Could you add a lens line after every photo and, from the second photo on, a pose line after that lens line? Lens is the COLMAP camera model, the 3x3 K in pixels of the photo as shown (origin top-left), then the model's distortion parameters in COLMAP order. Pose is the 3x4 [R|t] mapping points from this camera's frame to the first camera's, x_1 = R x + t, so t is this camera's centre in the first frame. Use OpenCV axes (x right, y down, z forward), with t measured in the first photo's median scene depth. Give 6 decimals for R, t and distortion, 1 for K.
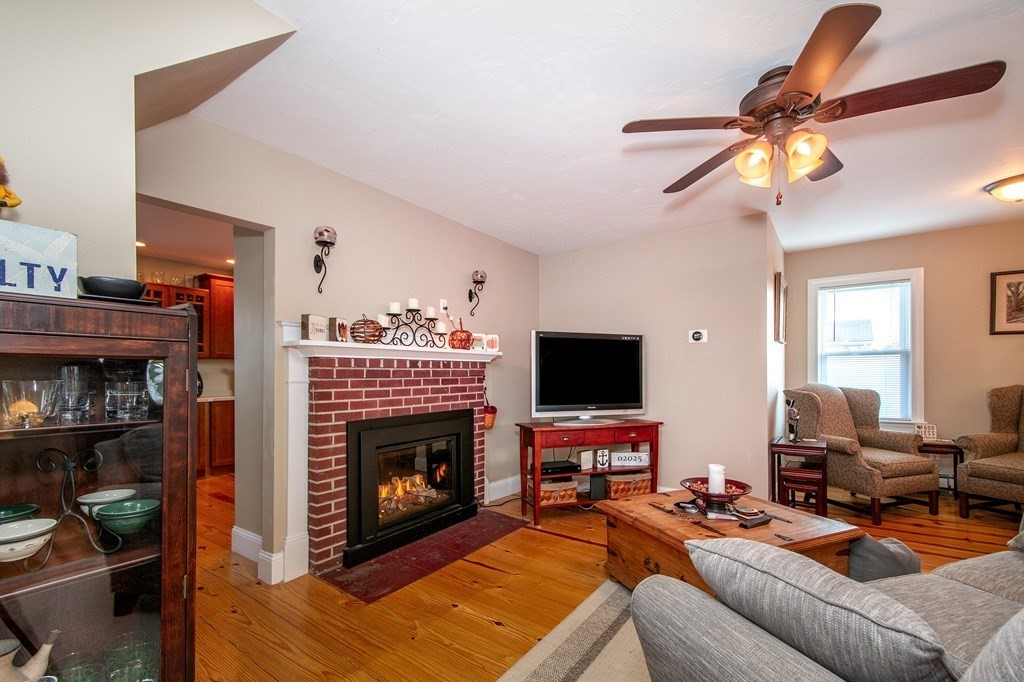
lens RADIAL K [[443.9, 0, 508.7], [0, 443.9, 367.6], [0, 0, 1]] dist [0.015670, -0.016493]
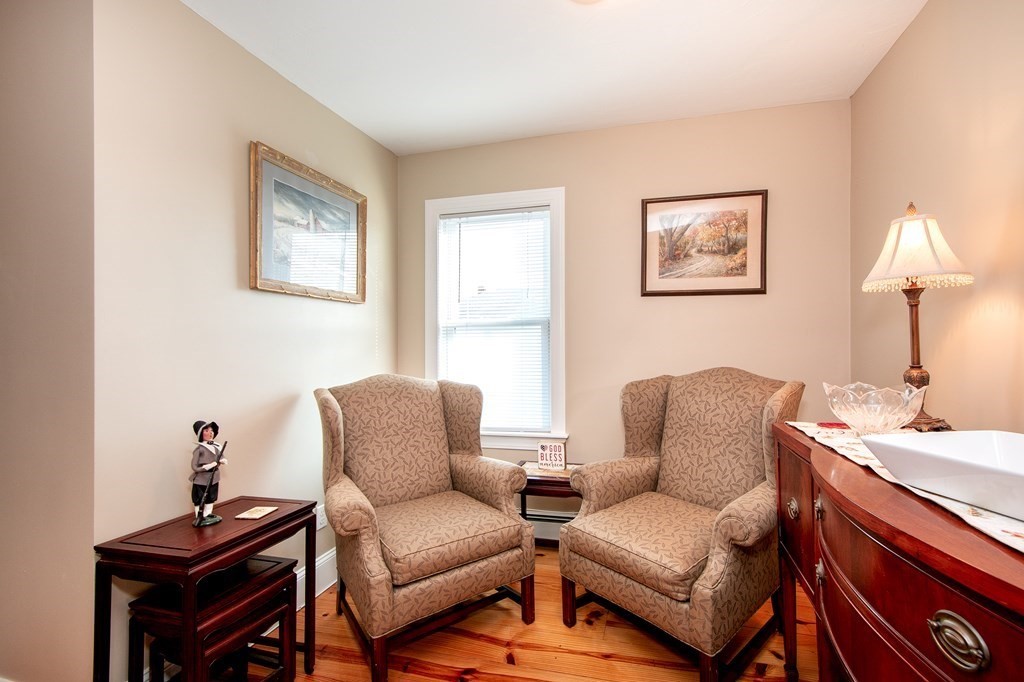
lens RADIAL K [[463.0, 0, 526.9], [0, 463.0, 347.9], [0, 0, 1]] dist [0.014141, -0.000245]
pose [[0.922322, 0.002787, 0.386412, 0.818064], [-0.005774, 0.999962, 0.006570, -0.003512], [-0.386379, -0.008290, 0.922303, 0.531940]]
